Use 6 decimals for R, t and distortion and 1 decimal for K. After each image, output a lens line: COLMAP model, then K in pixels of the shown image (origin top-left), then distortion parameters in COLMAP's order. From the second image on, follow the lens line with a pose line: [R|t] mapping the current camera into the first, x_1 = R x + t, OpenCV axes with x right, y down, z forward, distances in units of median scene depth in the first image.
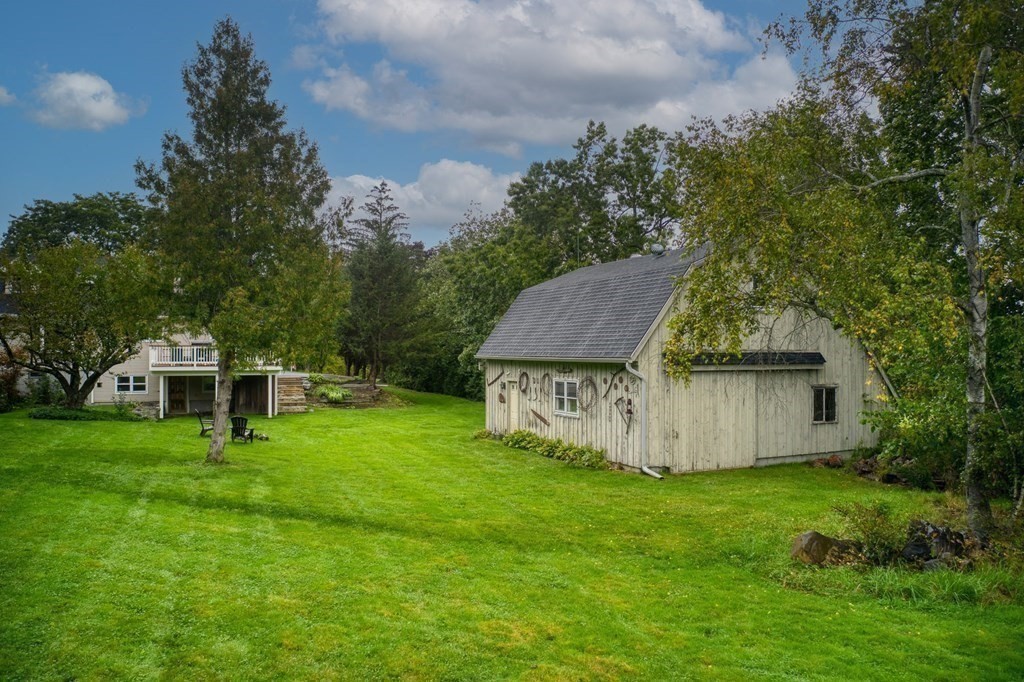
lens RADIAL K [[817.7, 0, 512.0], [0, 817.7, 341.0], [0, 0, 1]] dist [-0.082727, -0.003083]
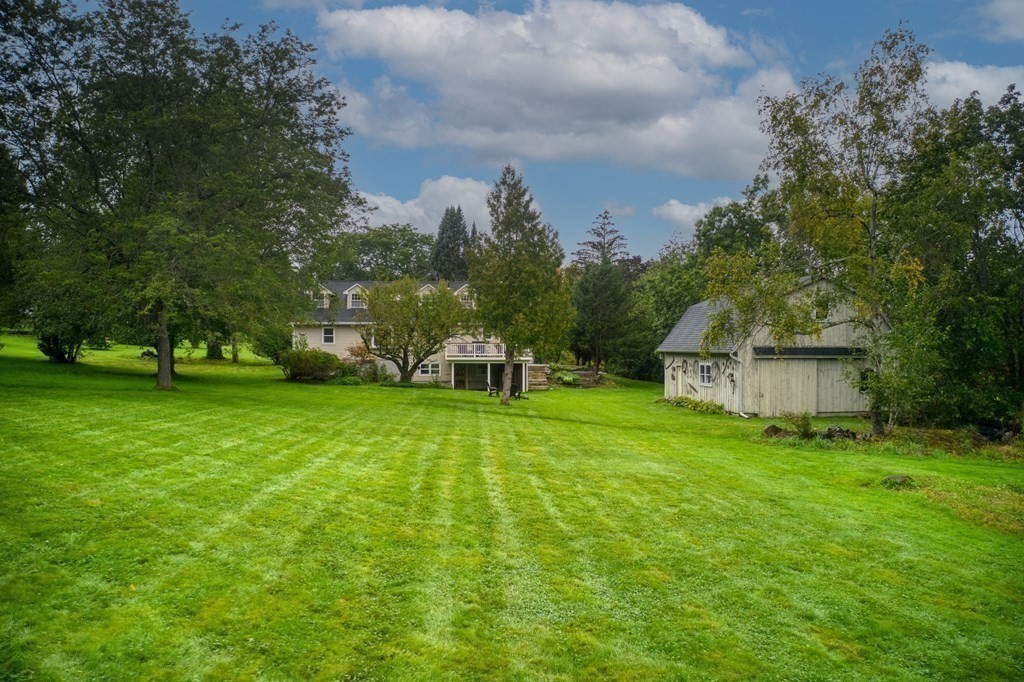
lens RADIAL K [[817.7, 0, 512.0], [0, 817.7, 341.0], [0, 0, 1]] dist [-0.082727, -0.003083]
pose [[0.960458, 0.000988, -0.278424, 0.137709], [-0.000369, 0.999997, 0.002277, -0.002112], [0.278425, -0.002084, 0.960456, -0.634787]]
